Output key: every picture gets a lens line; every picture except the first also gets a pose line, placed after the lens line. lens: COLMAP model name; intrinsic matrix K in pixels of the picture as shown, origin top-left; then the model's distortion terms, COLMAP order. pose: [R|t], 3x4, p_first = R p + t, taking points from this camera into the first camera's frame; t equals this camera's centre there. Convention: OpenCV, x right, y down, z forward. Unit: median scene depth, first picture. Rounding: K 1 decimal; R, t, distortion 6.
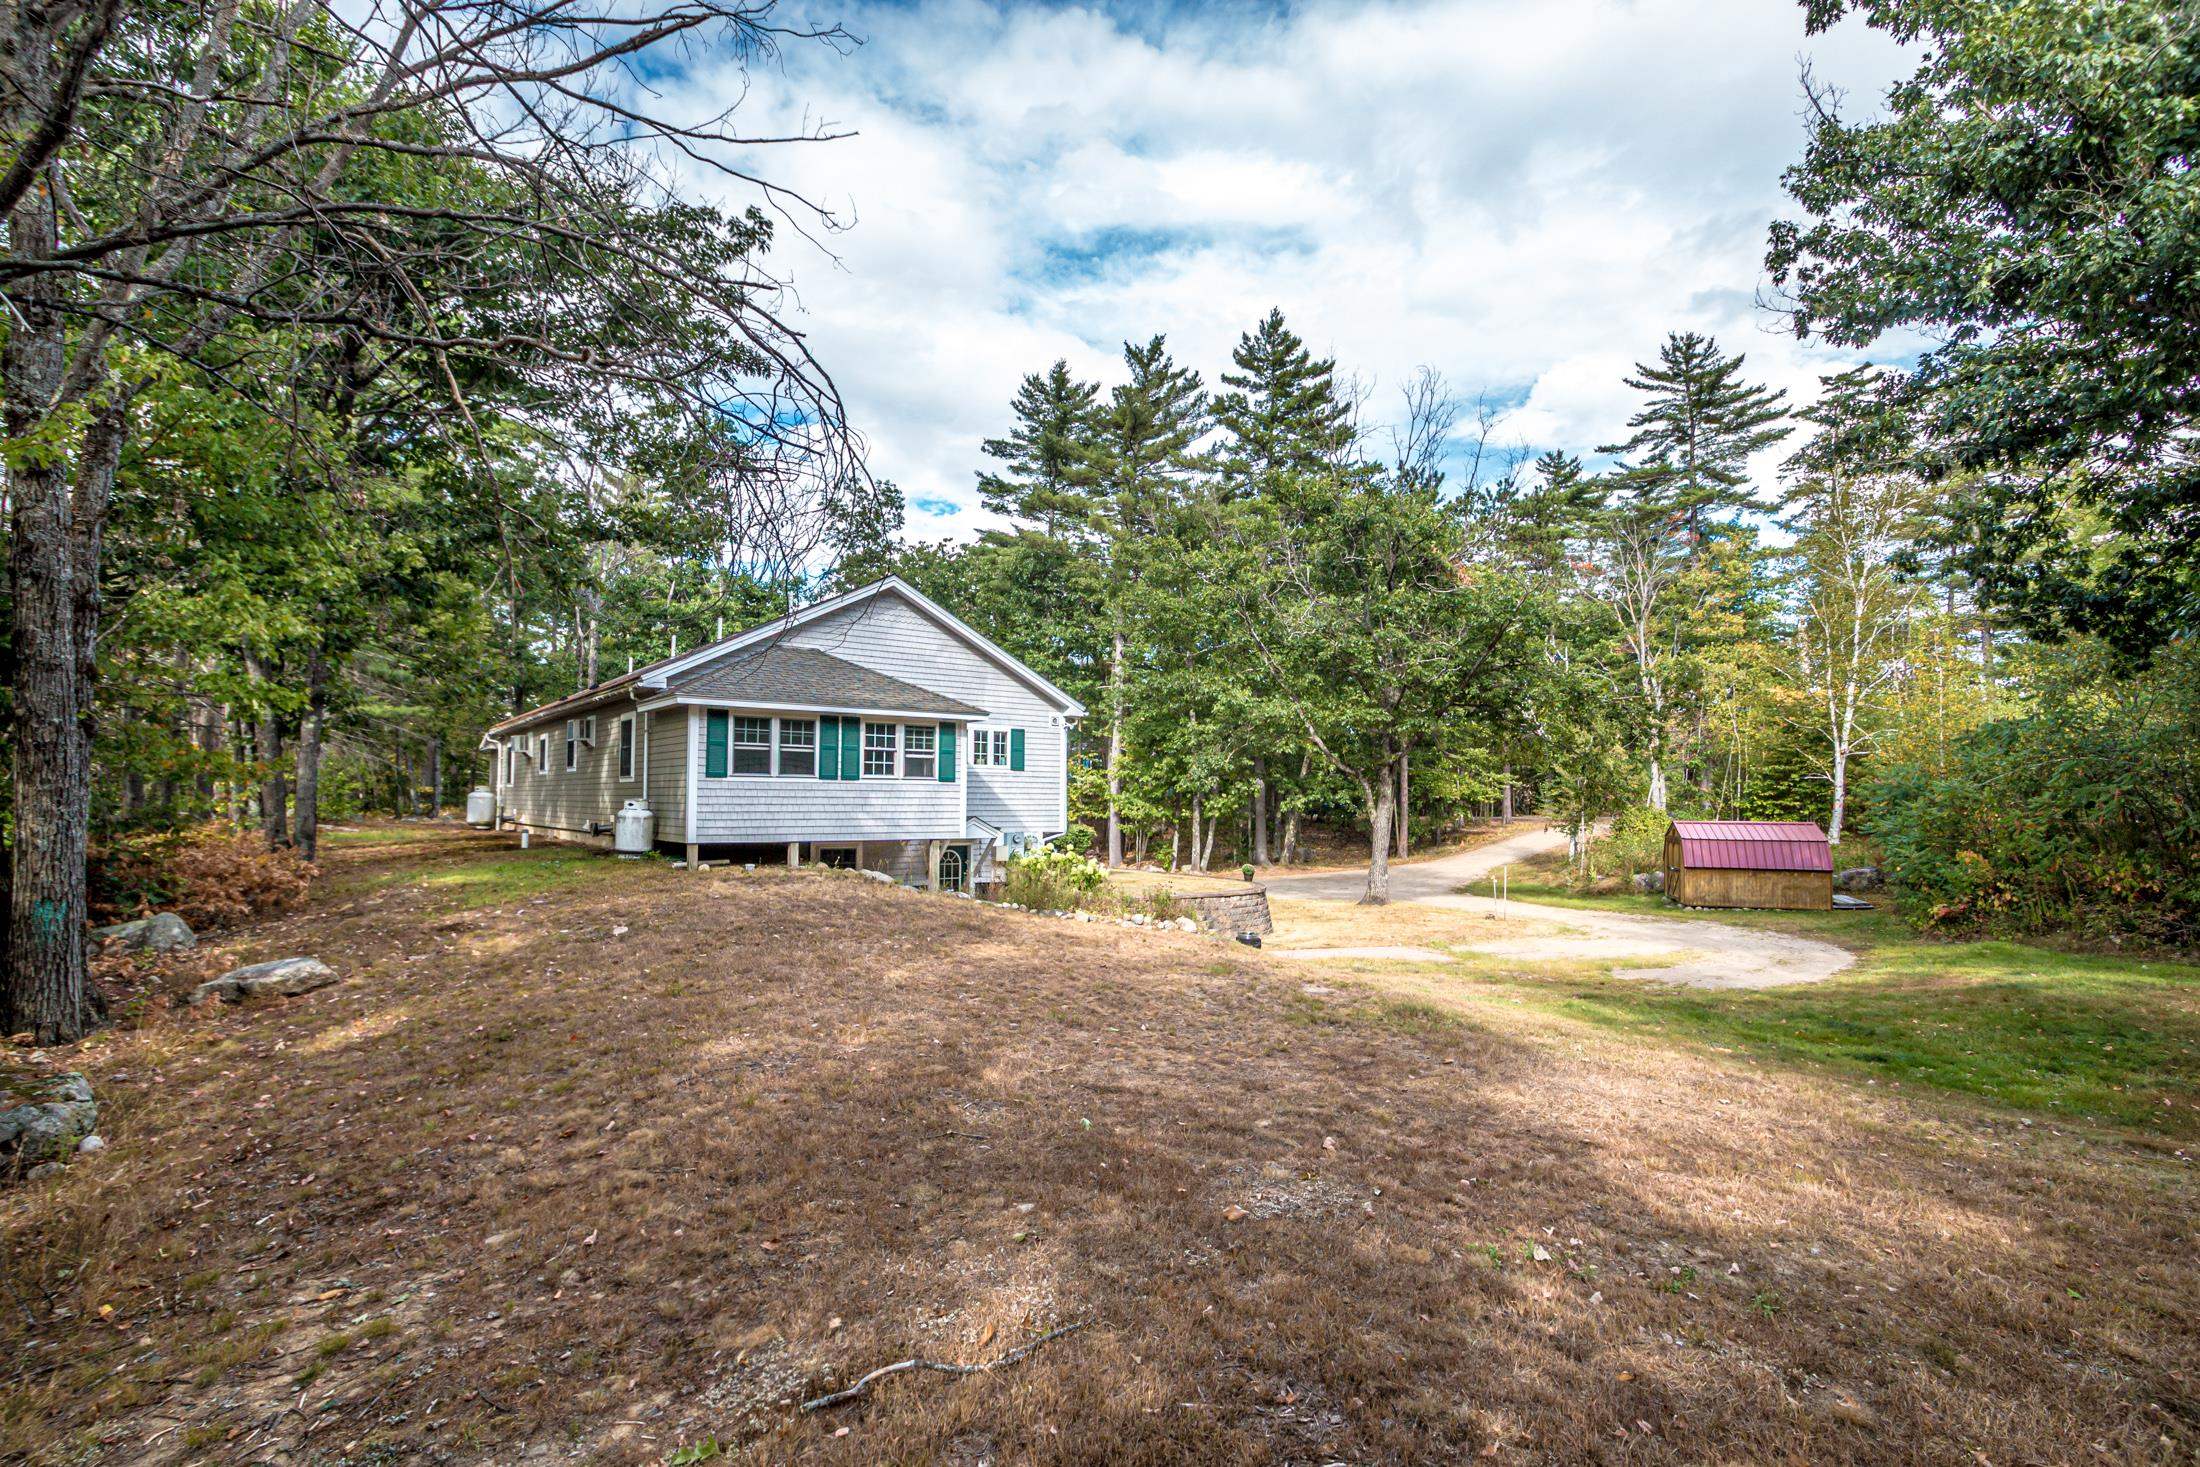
lens RADIAL K [[1073.9, 0, 1104.6], [0, 1073.9, 732.7], [0, 0, 1]] dist [0.002170, 0.000391]
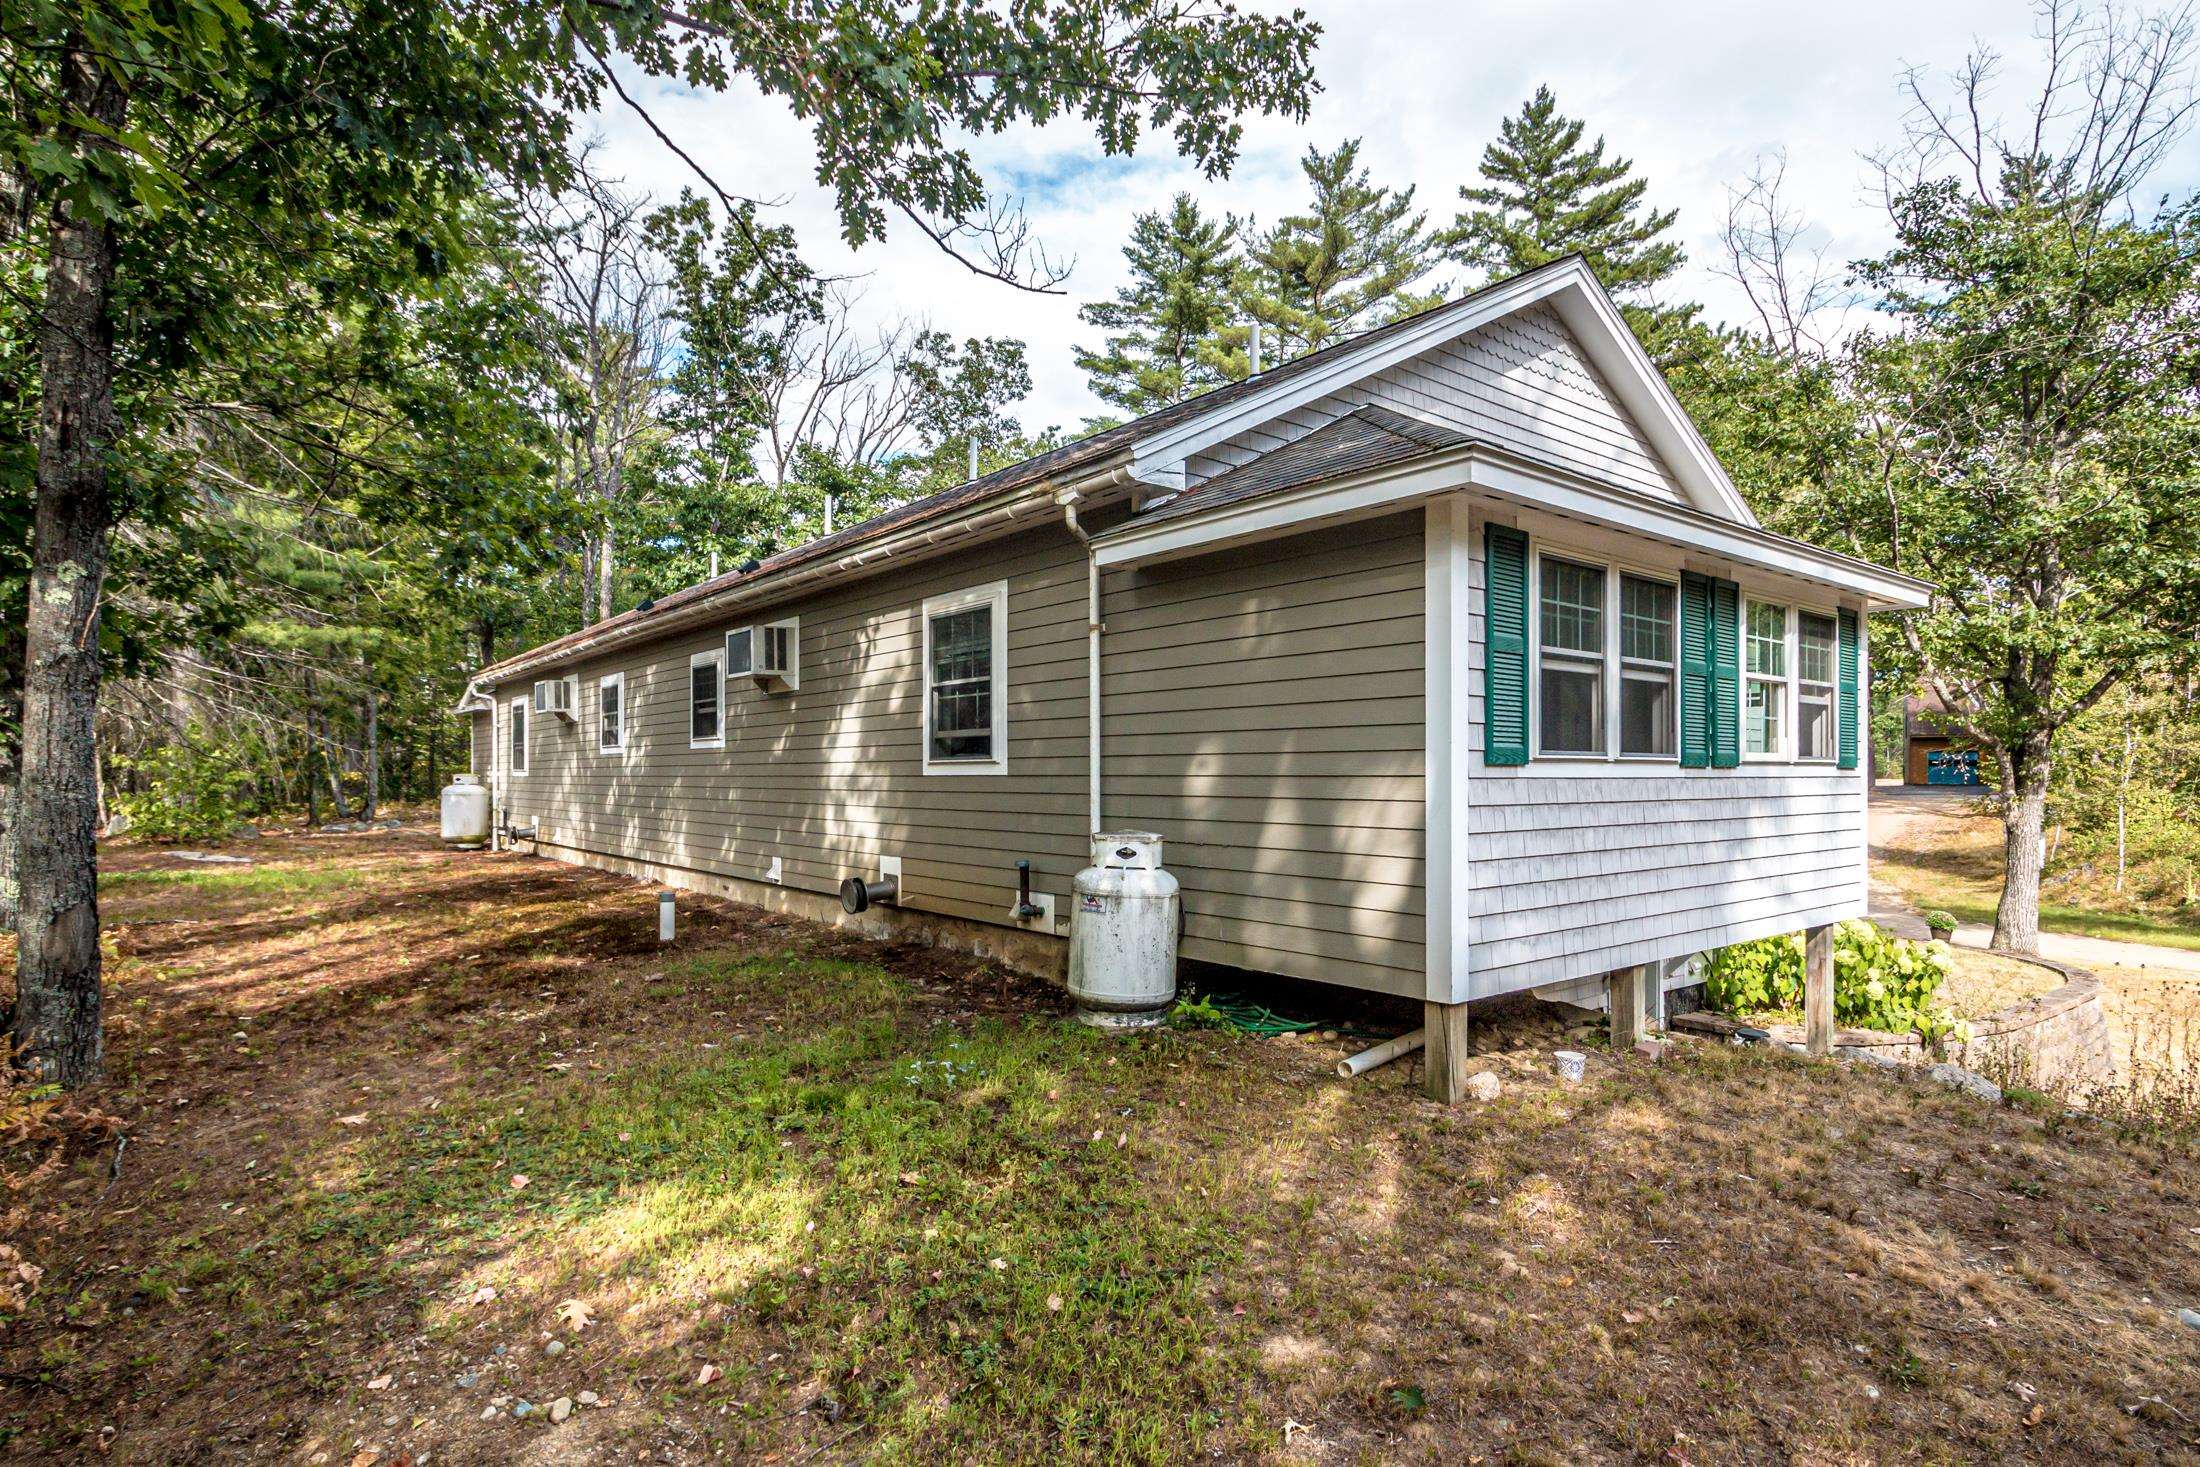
lens RADIAL K [[1139.1, 0, 1097.7], [0, 1139.1, 748.6], [0, 0, 1]] dist [-0.001324, -0.000289]
pose [[0.999387, -0.008719, 0.033902, -0.171887], [0.007280, 0.999078, 0.042316, 0.008244], [-0.034239, -0.042043, 0.998529, 0.249421]]
